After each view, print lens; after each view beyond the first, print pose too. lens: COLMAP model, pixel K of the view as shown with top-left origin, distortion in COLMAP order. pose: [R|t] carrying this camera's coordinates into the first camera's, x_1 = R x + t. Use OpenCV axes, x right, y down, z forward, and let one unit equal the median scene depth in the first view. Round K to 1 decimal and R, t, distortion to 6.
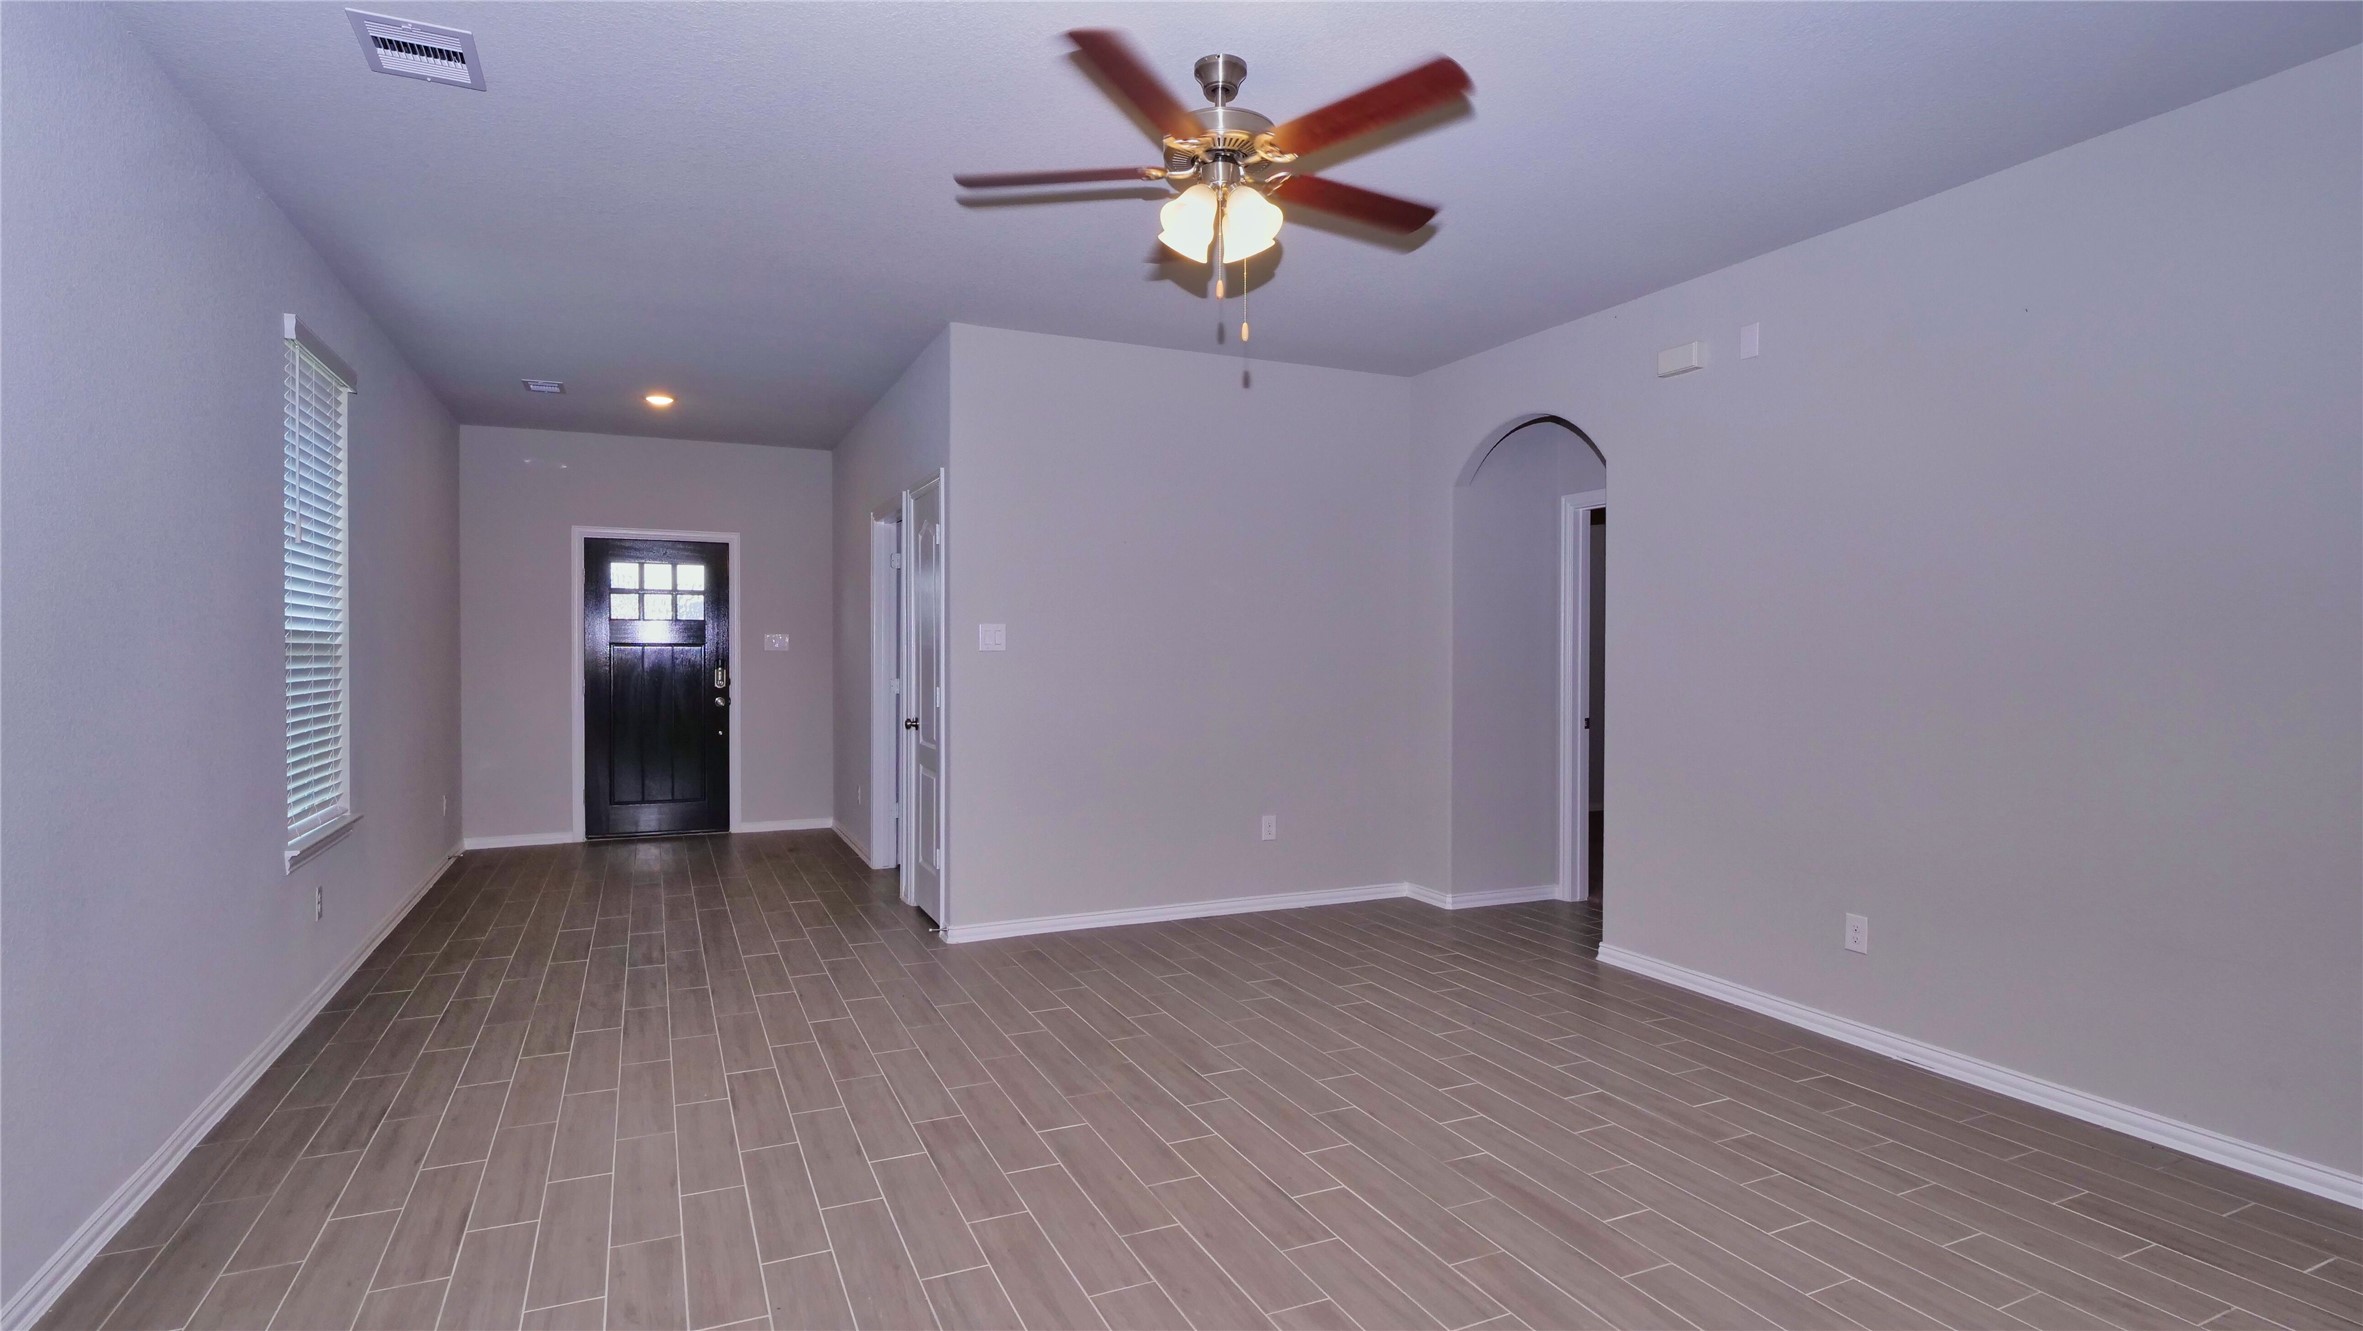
lens RADIAL K [[1153.4, 0, 1181.5], [0, 1153.4, 665.5], [0, 0, 1]] dist [-0.005346, -0.000937]
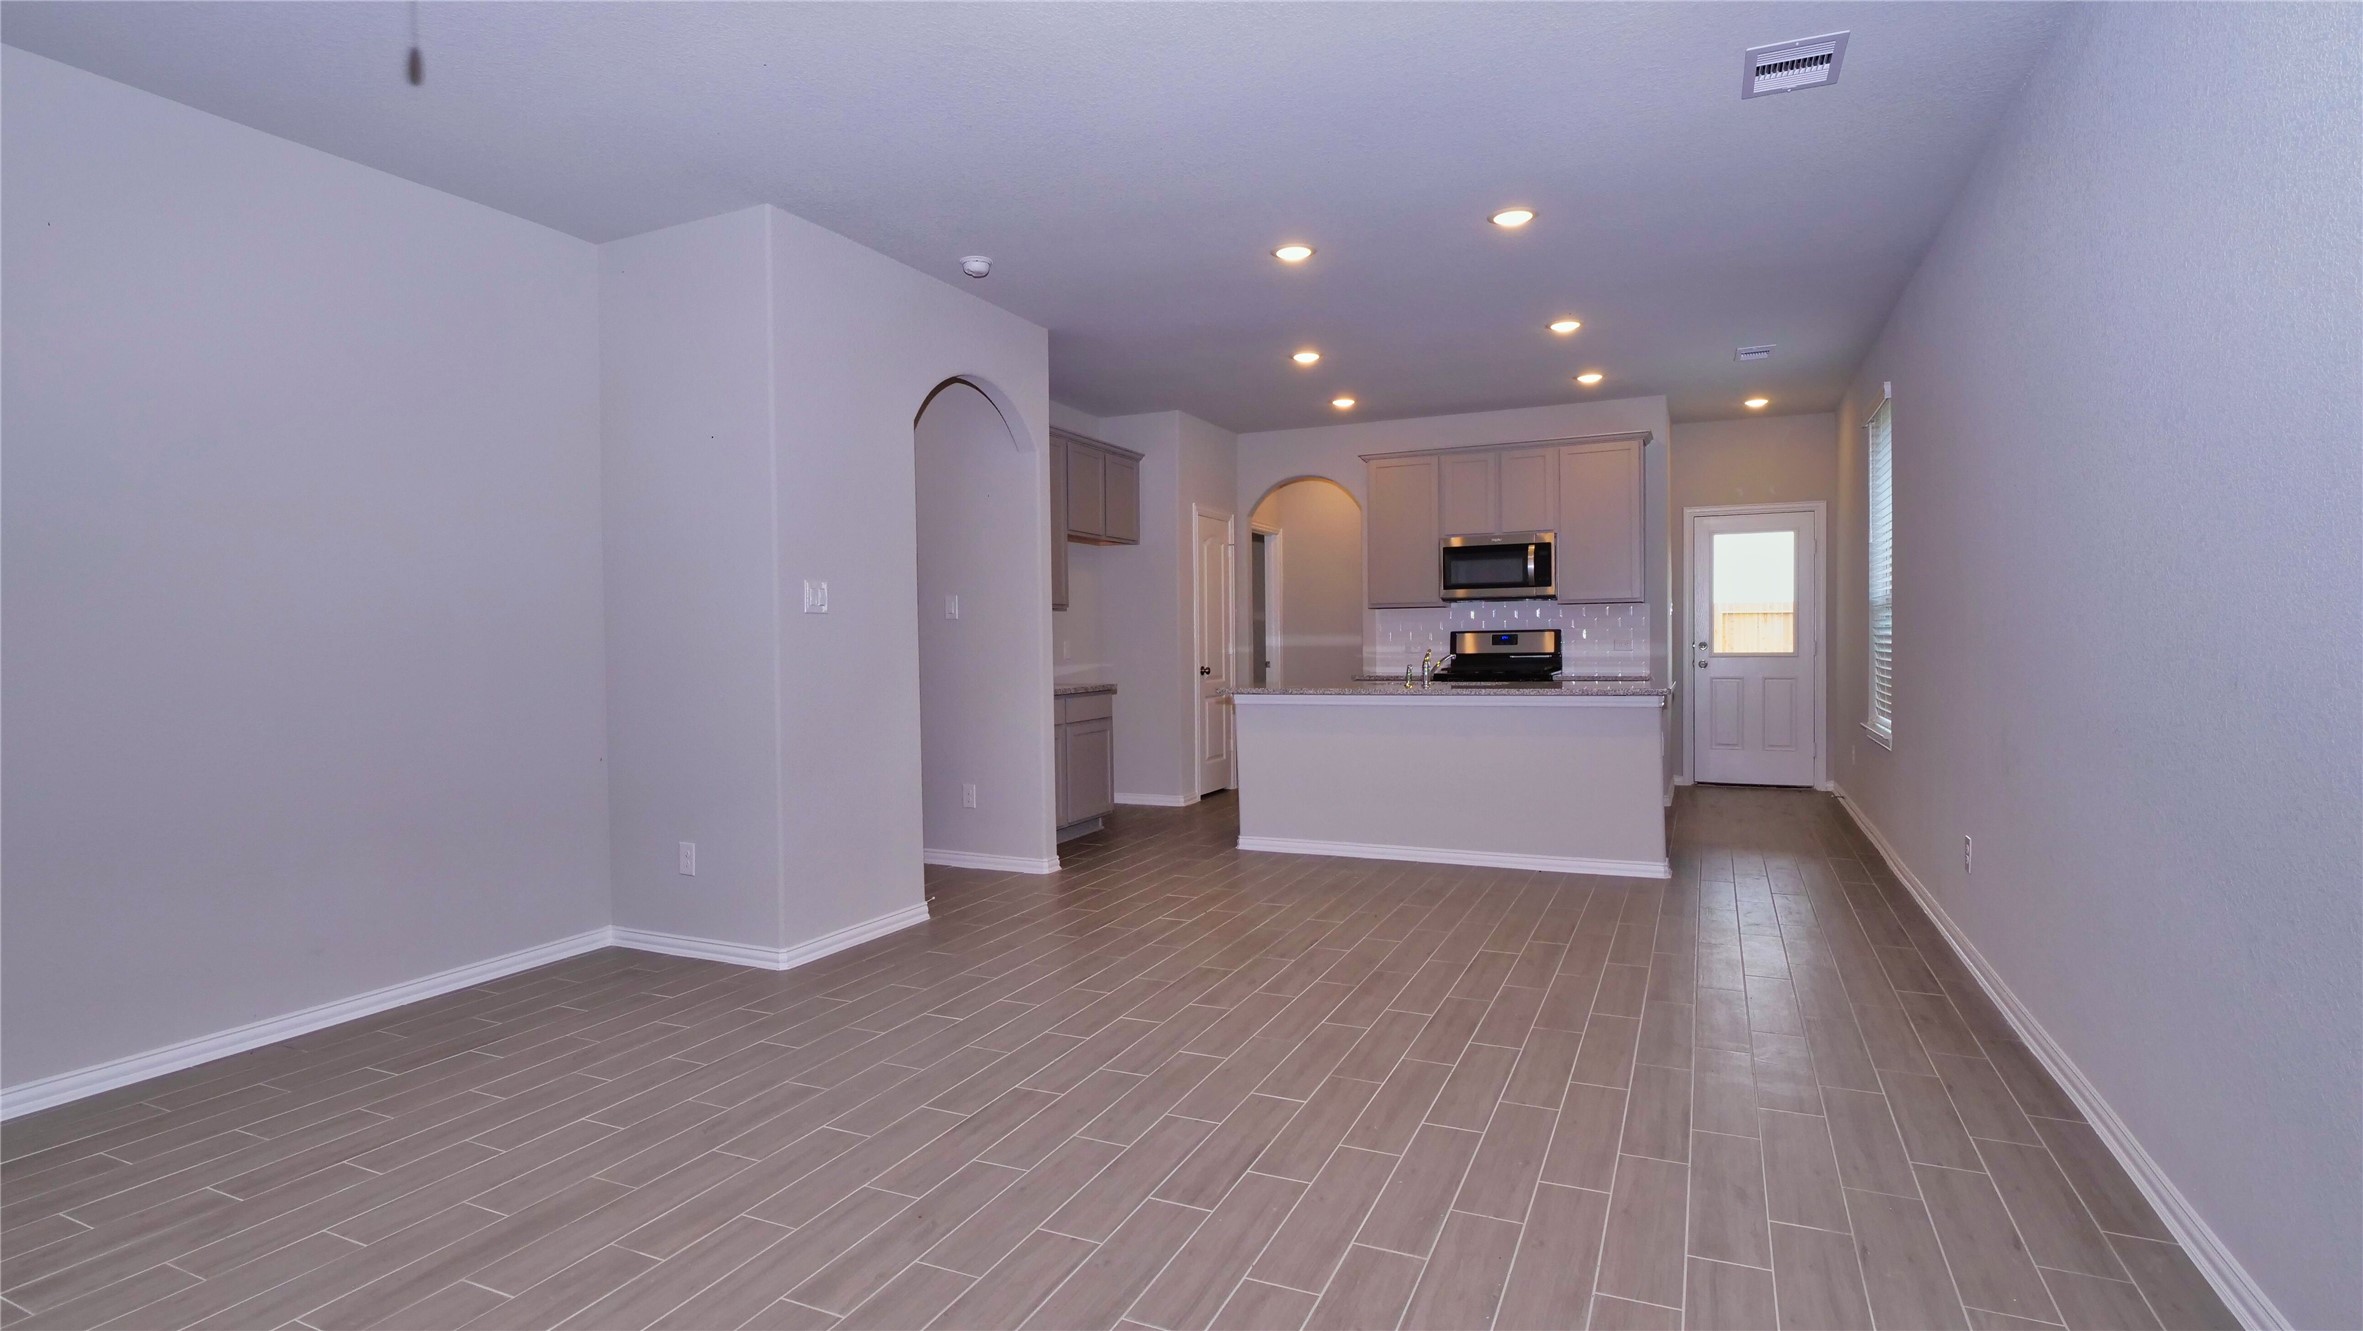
lens RADIAL K [[1177.4, 0, 1170.9], [0, 1177.4, 670.1], [0, 0, 1]] dist [0.027436, -0.024296]
pose [[-0.652087, -0.013288, 0.758028, -0.555466], [0.019508, 0.999221, 0.034298, 0.027138], [-0.757893, 0.037153, -0.651320, 0.988042]]
